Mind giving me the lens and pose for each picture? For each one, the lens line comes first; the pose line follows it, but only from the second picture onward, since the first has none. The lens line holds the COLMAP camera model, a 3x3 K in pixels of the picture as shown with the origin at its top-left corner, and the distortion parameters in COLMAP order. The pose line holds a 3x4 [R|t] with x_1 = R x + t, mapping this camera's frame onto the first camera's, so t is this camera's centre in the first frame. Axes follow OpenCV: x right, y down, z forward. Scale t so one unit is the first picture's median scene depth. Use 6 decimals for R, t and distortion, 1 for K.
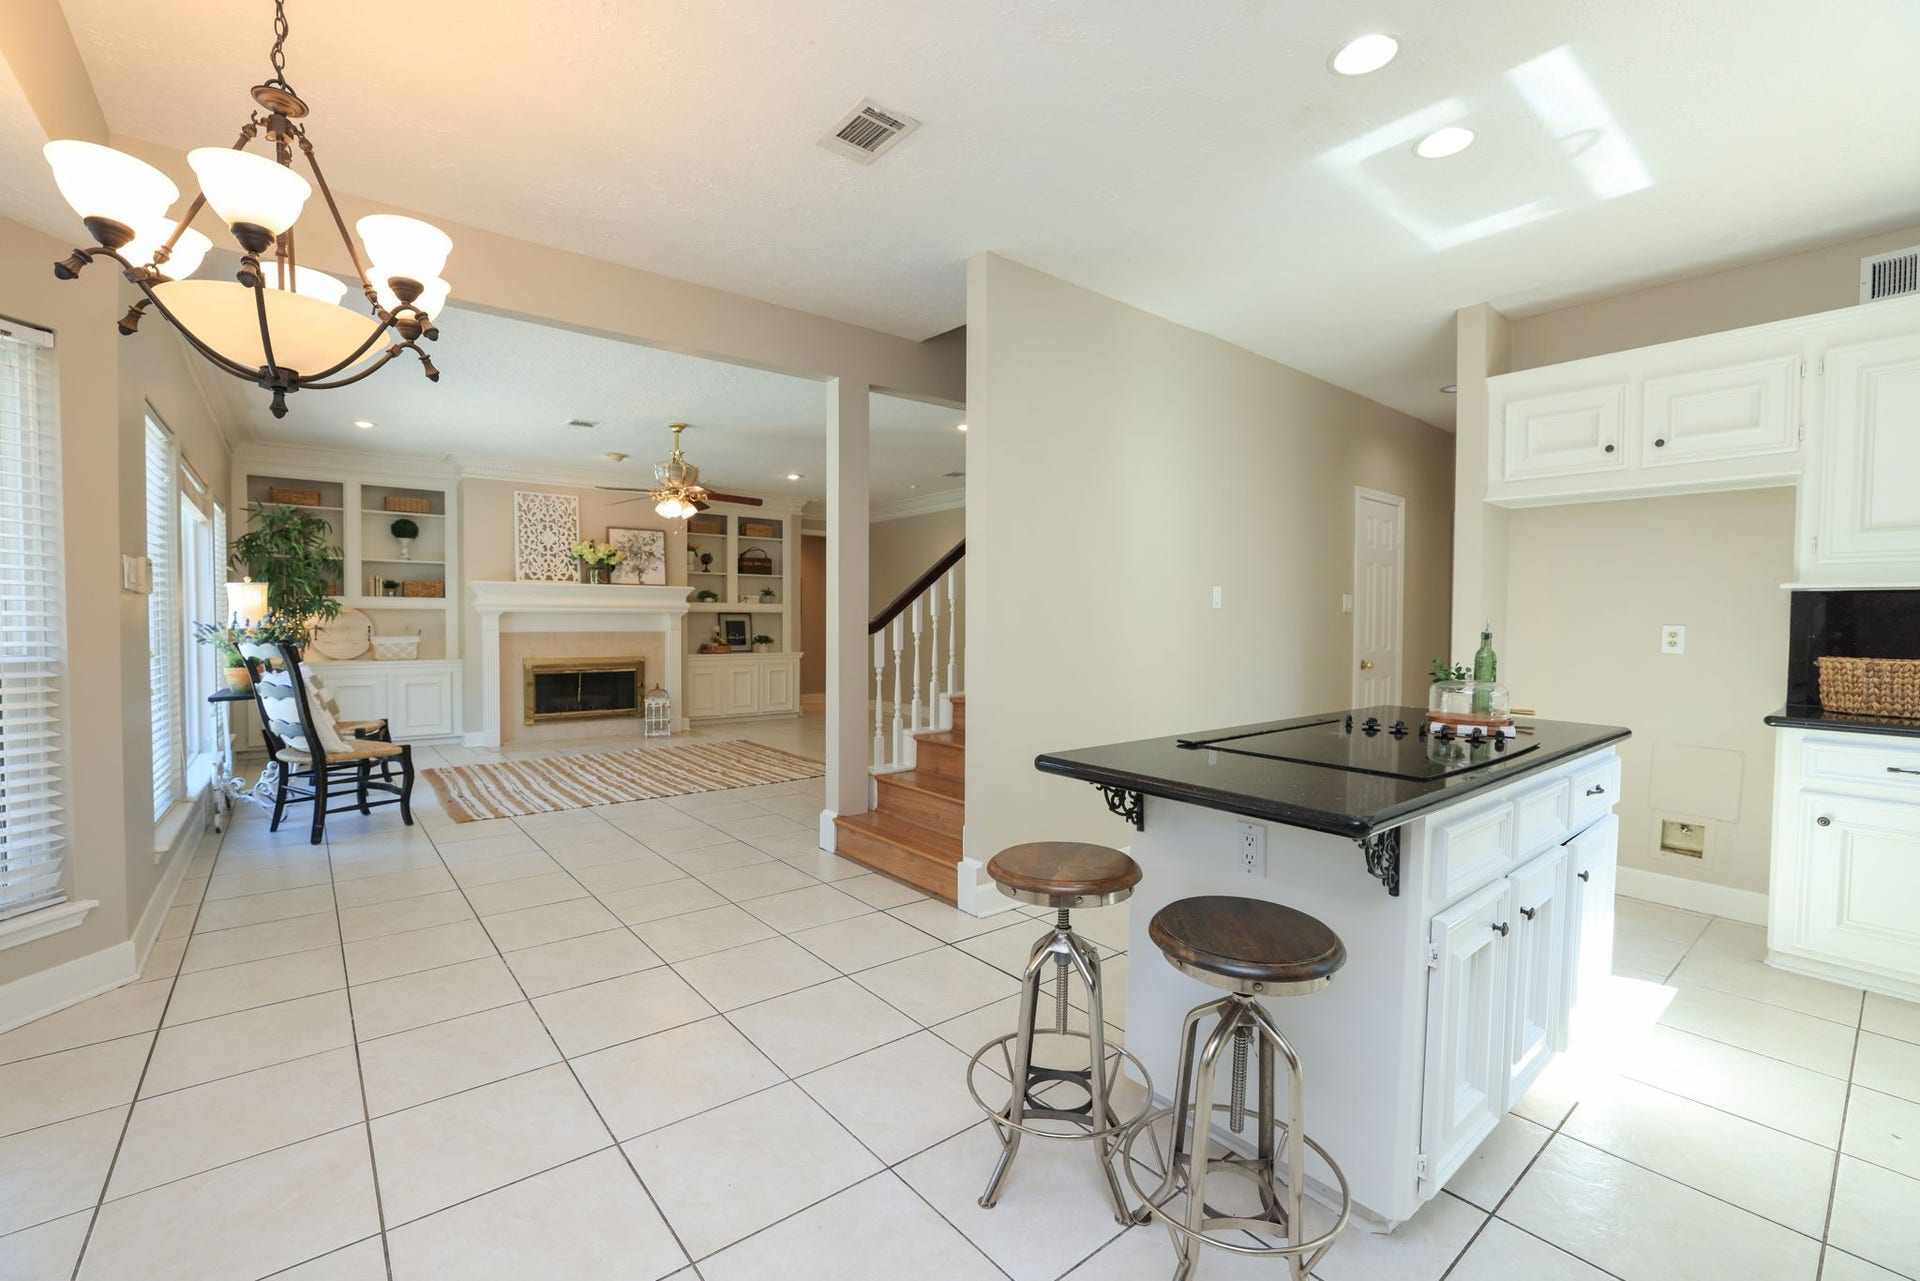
lens RADIAL K [[812.2, 0, 960.0], [0, 812.2, 640.5], [0, 0, 1]] dist [-0.000240, -0.000055]
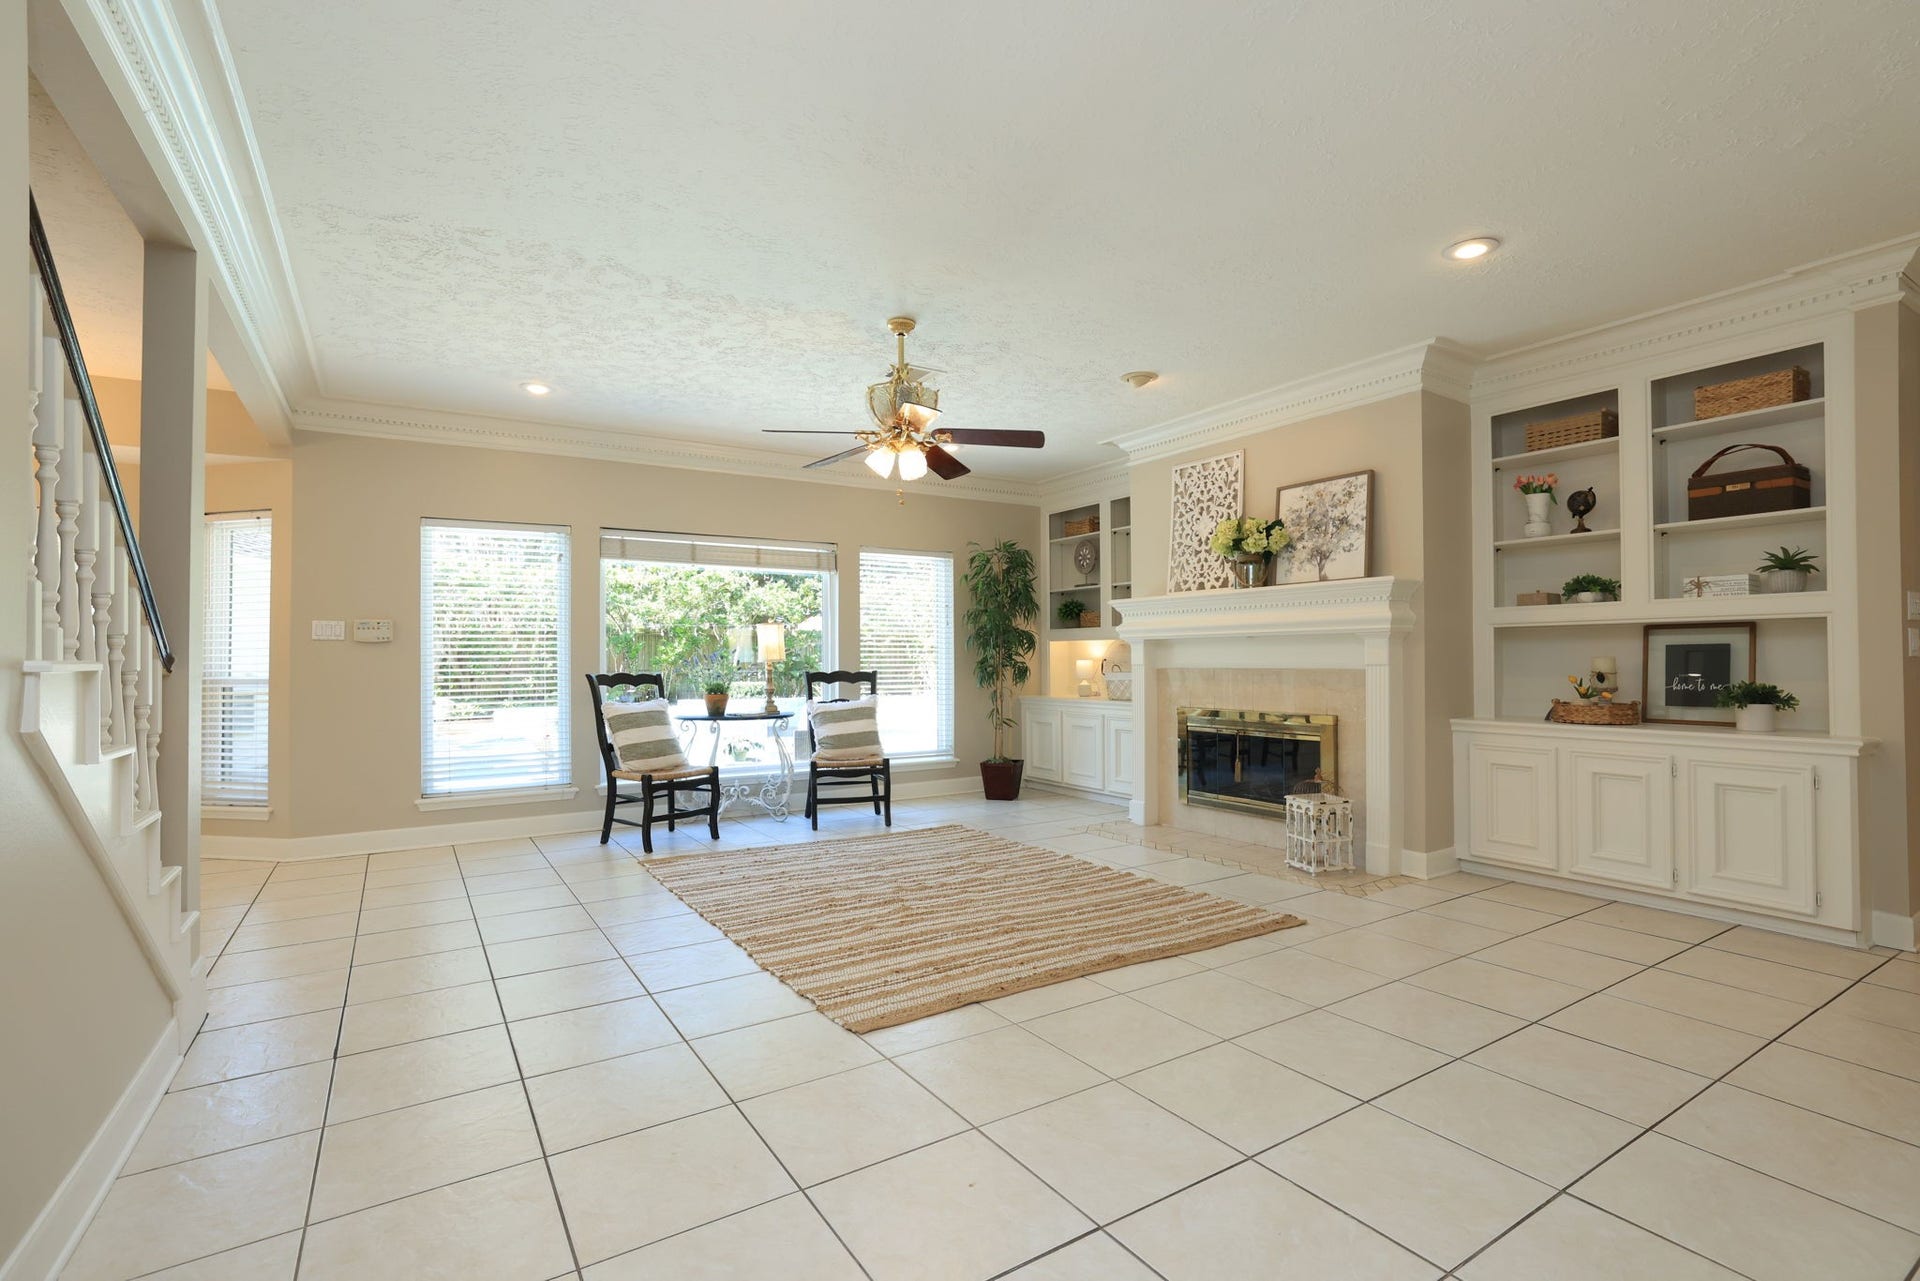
lens RADIAL K [[873.4, 0, 969.0], [0, 873.4, 639.0], [0, 0, 1]] dist [-0.051513, 0.025074]
pose [[-0.115378, -0.020442, -0.993111, 0.204653], [-0.013928, 0.999723, -0.018960, -0.016641], [0.993224, 0.011645, -0.115631, 0.838656]]
